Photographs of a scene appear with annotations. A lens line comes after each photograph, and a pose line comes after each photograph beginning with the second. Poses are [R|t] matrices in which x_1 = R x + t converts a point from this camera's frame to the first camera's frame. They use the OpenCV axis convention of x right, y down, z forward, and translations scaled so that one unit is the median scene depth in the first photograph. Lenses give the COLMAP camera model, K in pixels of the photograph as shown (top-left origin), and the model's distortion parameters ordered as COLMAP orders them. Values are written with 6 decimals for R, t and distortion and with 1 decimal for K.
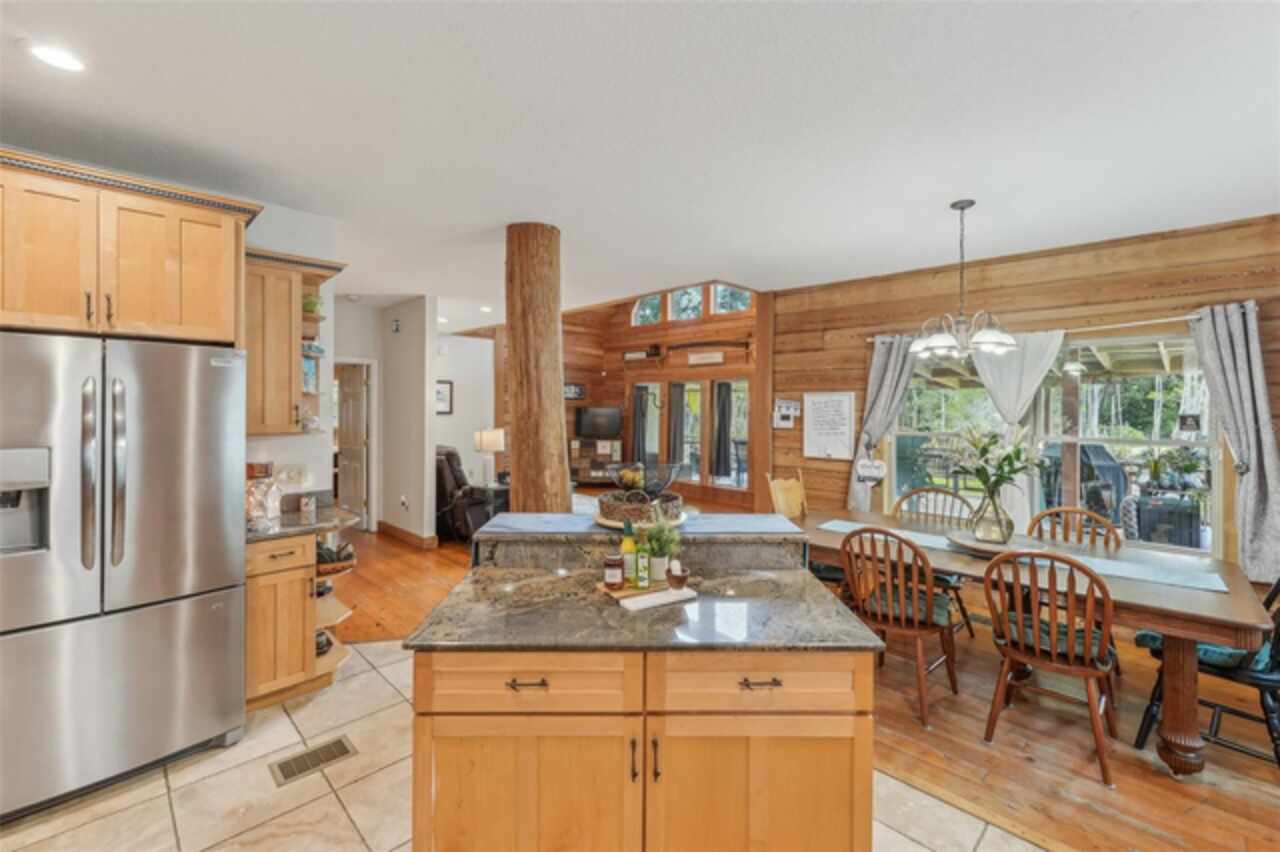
lens RADIAL K [[541.9, 0, 636.7], [0, 541.9, 405.0], [0, 0, 1]] dist [-0.002853, -0.000088]
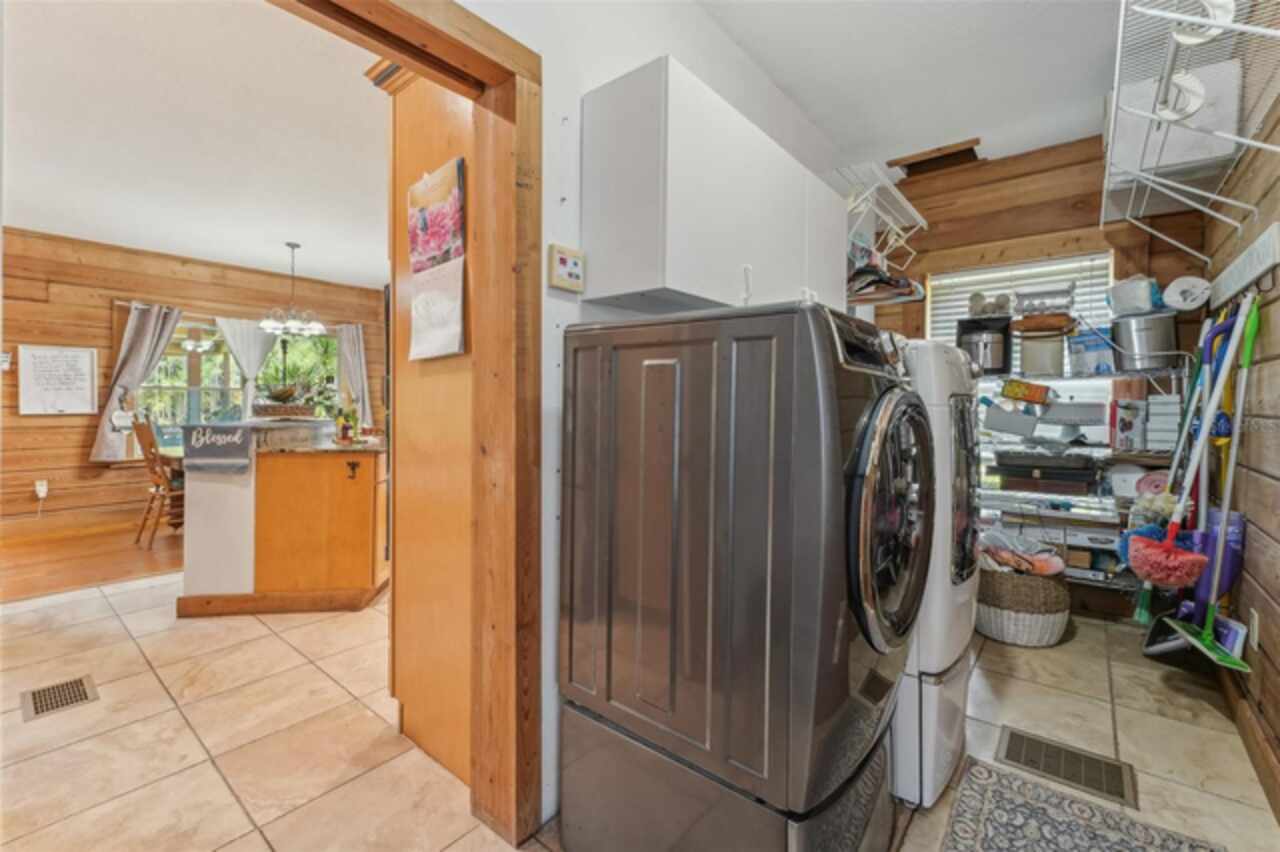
lens RADIAL K [[541.9, 0, 640.8], [0, 541.9, 412.3], [0, 0, 1]] dist [-0.002853, -0.000088]
pose [[-0.103627, -0.022249, 0.994367, -0.767262], [-0.007840, 0.999737, 0.021552, 0.069097], [-0.994585, -0.005563, -0.103774, 0.054563]]
